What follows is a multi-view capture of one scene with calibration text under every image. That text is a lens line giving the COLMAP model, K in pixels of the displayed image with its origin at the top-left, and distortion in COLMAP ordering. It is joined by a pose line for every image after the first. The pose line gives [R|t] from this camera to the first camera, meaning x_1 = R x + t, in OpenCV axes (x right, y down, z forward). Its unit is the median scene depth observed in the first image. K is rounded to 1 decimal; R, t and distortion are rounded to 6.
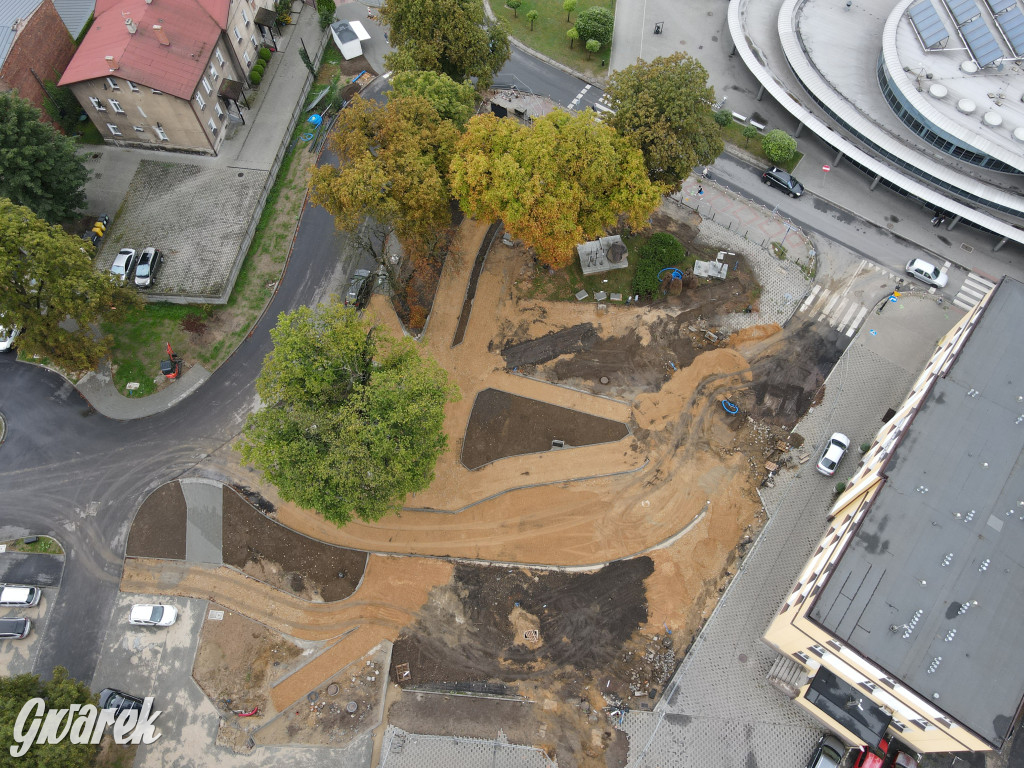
lens RADIAL K [[749.0, 0, 510.8], [0, 749.0, 381.3], [0, 0, 1]] dist [0.000258, 0.029248]
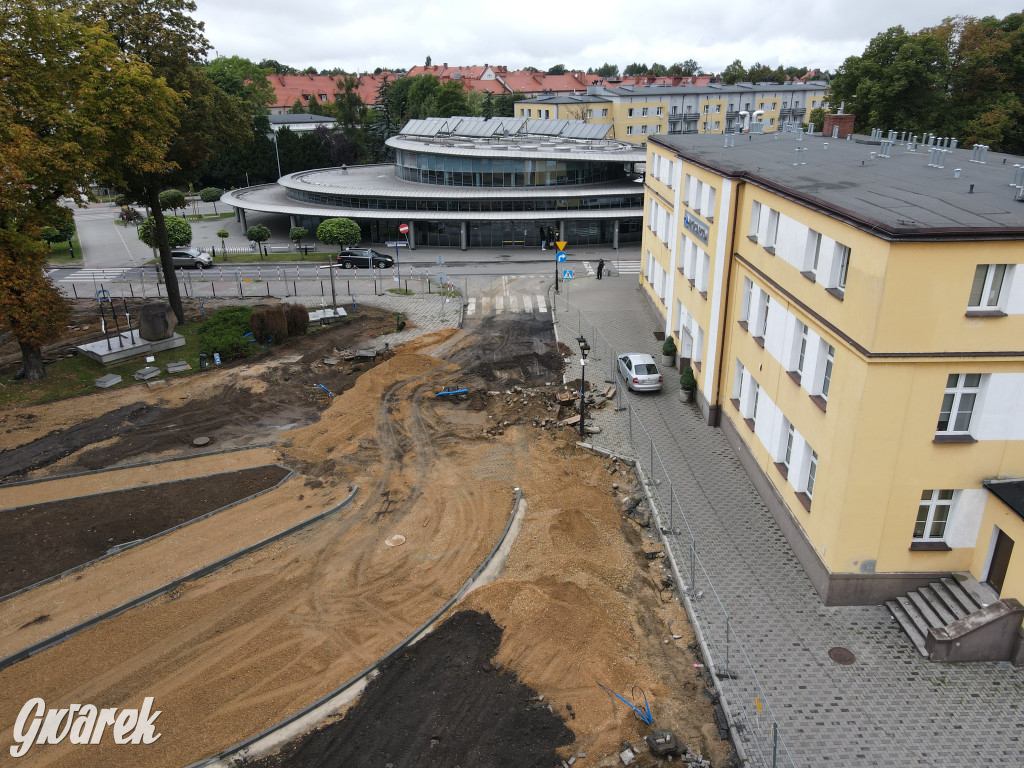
lens RADIAL K [[749.0, 0, 510.8], [0, 749.0, 381.3], [0, 0, 1]] dist [0.000258, 0.029248]
pose [[0.789369, -0.228779, 0.569699, 0.020371], [0.549430, 0.677282, -0.489302, 0.337666], [-0.273905, 0.699249, 0.660323, 0.664357]]
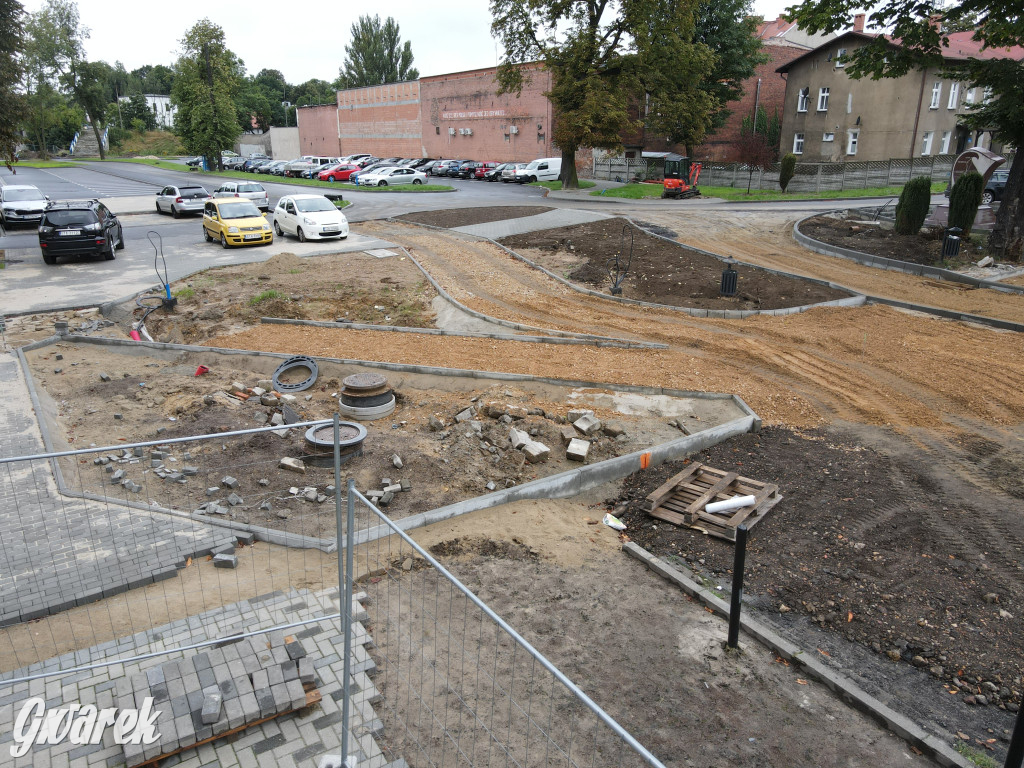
lens RADIAL K [[744.5, 0, 516.0], [0, 744.5, 385.9], [0, 0, 1]] dist [0.008718, 0.012459]
pose [[0.607688, 0.254091, -0.752432, -0.062383], [-0.709085, 0.600263, -0.369976, 0.410086], [0.357650, 0.758368, 0.544945, 0.833430]]
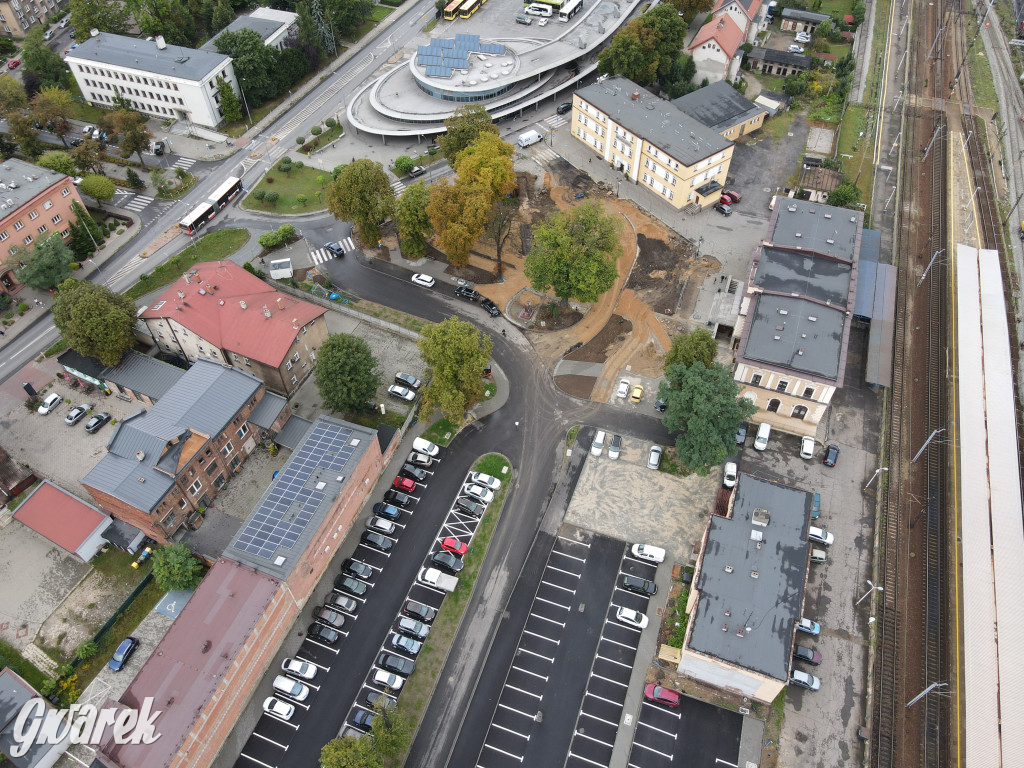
lens RADIAL K [[751.0, 0, 511.3], [0, 751.0, 379.4], [0, 0, 1]] dist [-0.001099, 0.034817]
pose [[0.280429, -0.726893, 0.626886, -1.685850], [0.857925, 0.482711, 0.175938, -0.290281], [-0.430493, 0.488483, 0.758986, -0.379460]]
